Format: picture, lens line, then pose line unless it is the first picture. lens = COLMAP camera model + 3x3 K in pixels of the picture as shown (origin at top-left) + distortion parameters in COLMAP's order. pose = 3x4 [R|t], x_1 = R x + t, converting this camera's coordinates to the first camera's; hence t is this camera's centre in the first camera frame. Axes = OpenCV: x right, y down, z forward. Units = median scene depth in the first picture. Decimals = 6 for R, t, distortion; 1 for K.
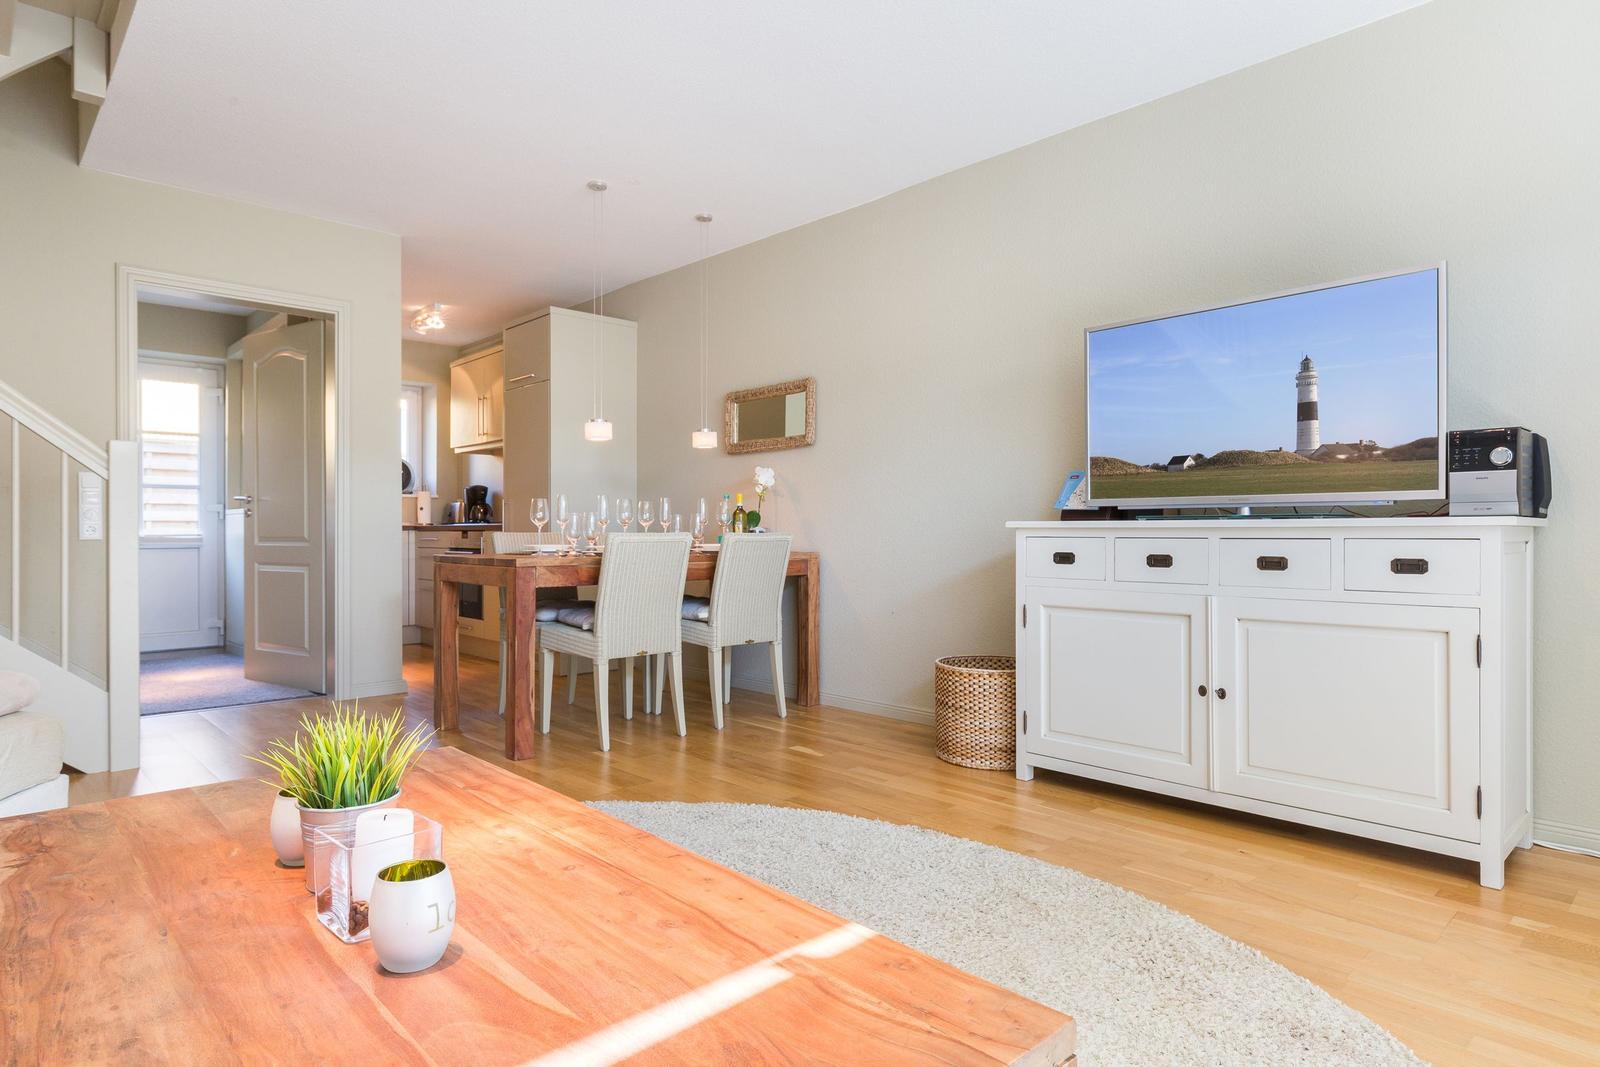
lens RADIAL K [[874.7, 0, 794.9], [0, 874.7, 532.1], [0, 0, 1]] dist [-0.005489, -0.000280]
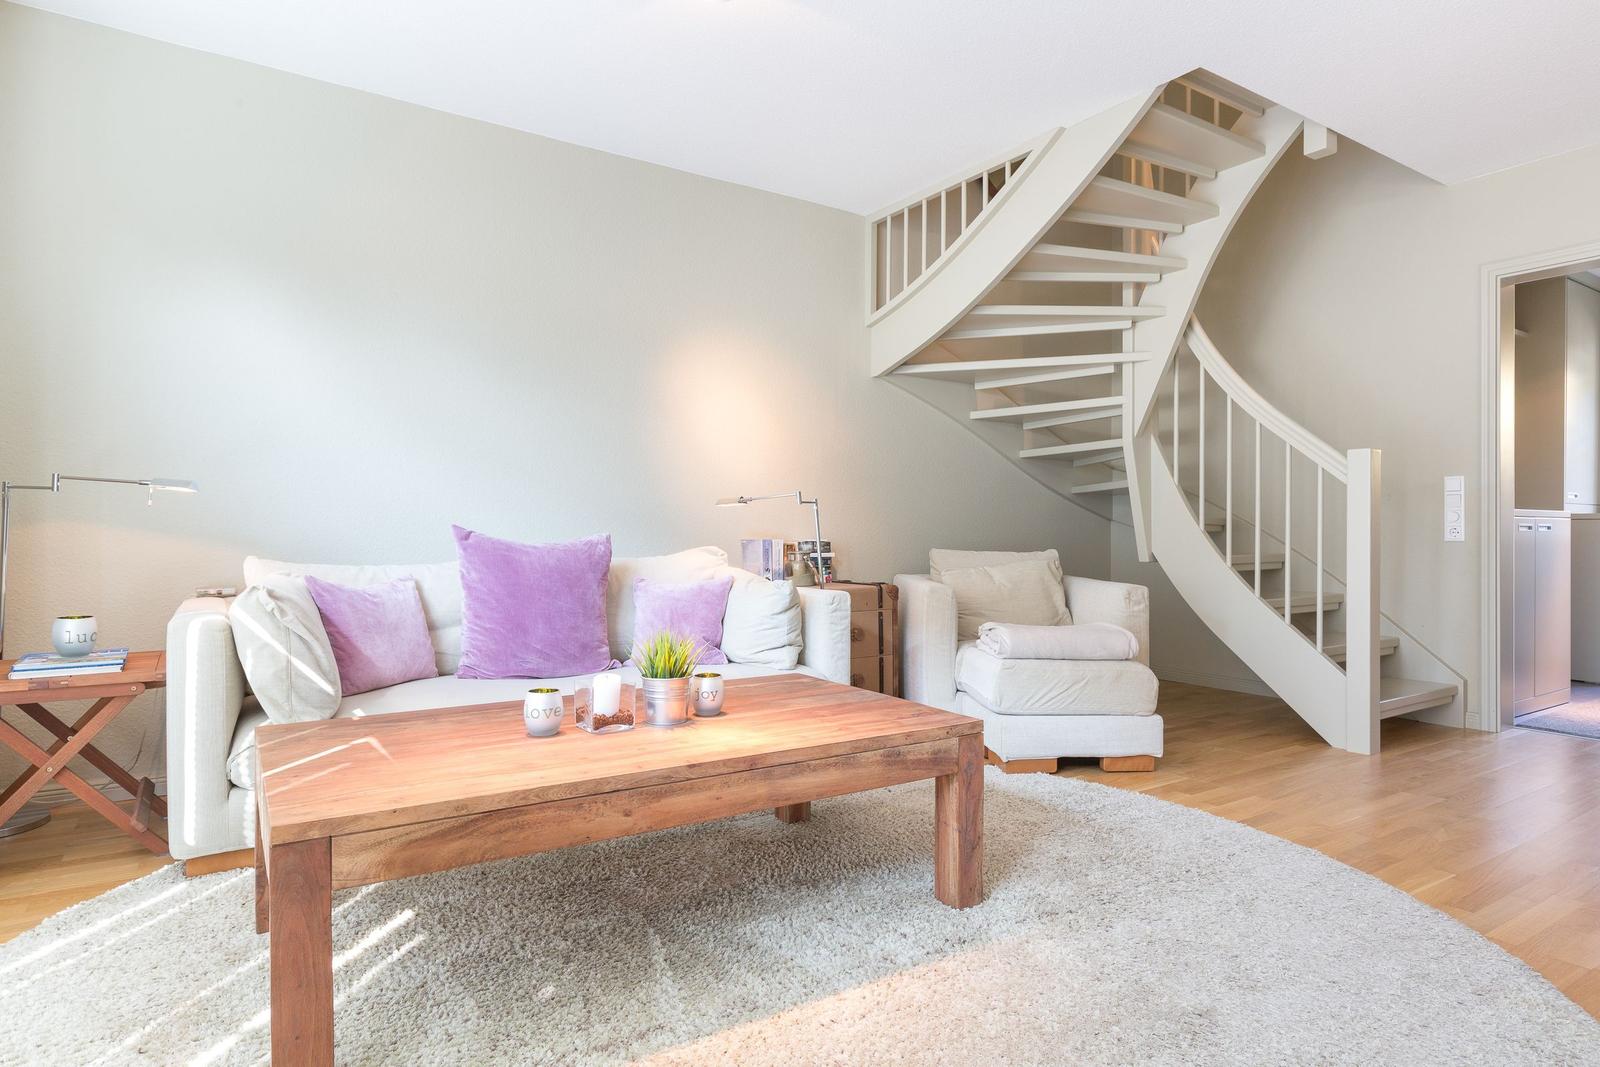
lens RADIAL K [[874.7, 0, 805.3], [0, 874.7, 535.7], [0, 0, 1]] dist [-0.005489, -0.000280]
pose [[-0.216839, -0.001318, -0.976206, 0.429669], [-0.001289, 0.999999, -0.001064, 0.007051], [0.976207, 0.001027, -0.216841, 0.598899]]
